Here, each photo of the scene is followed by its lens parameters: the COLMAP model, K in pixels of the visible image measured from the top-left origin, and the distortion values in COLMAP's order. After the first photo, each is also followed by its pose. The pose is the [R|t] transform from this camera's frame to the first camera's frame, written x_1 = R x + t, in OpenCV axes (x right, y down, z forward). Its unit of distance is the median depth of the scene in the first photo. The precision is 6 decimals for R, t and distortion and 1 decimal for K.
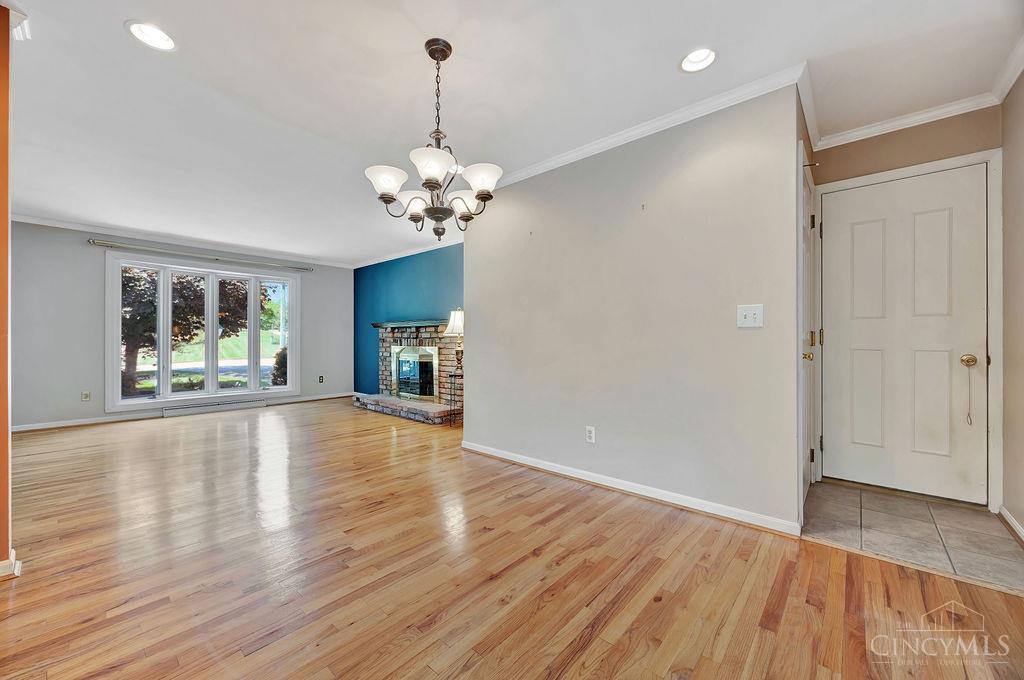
lens RADIAL K [[394.0, 0, 518.6], [0, 394.0, 341.6], [0, 0, 1]] dist [-0.003772, 0.000202]
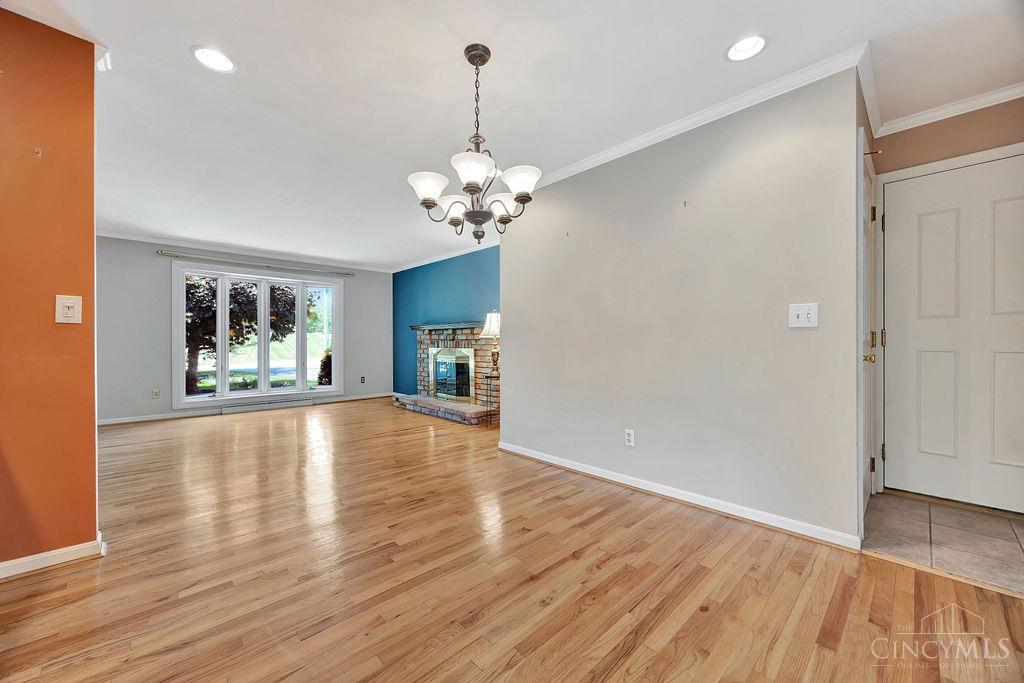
lens RADIAL K [[394.0, 0, 516.2], [0, 394.0, 344.6], [0, 0, 1]] dist [-0.003772, 0.000202]
pose [[0.996181, -0.001555, -0.087295, -0.016592], [0.001784, 0.999995, 0.002544, 0.000614], [0.087290, -0.002690, 0.996179, -0.001773]]
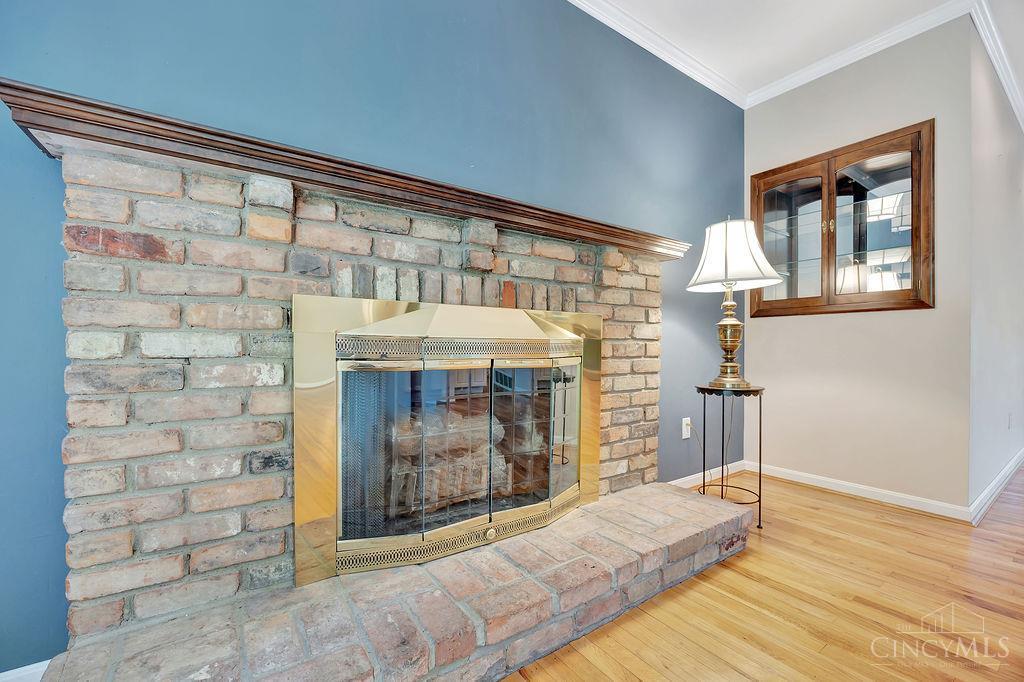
lens RADIAL K [[429.4, 0, 511.3], [0, 429.4, 344.2], [0, 0, 1]] dist [-0.000470, 0.000021]
pose [[0.249571, 0.001079, 0.968356, -1.067457], [-0.004781, 0.999989, 0.000118, 0.071633], [-0.968345, -0.004660, 0.249574, 1.928853]]
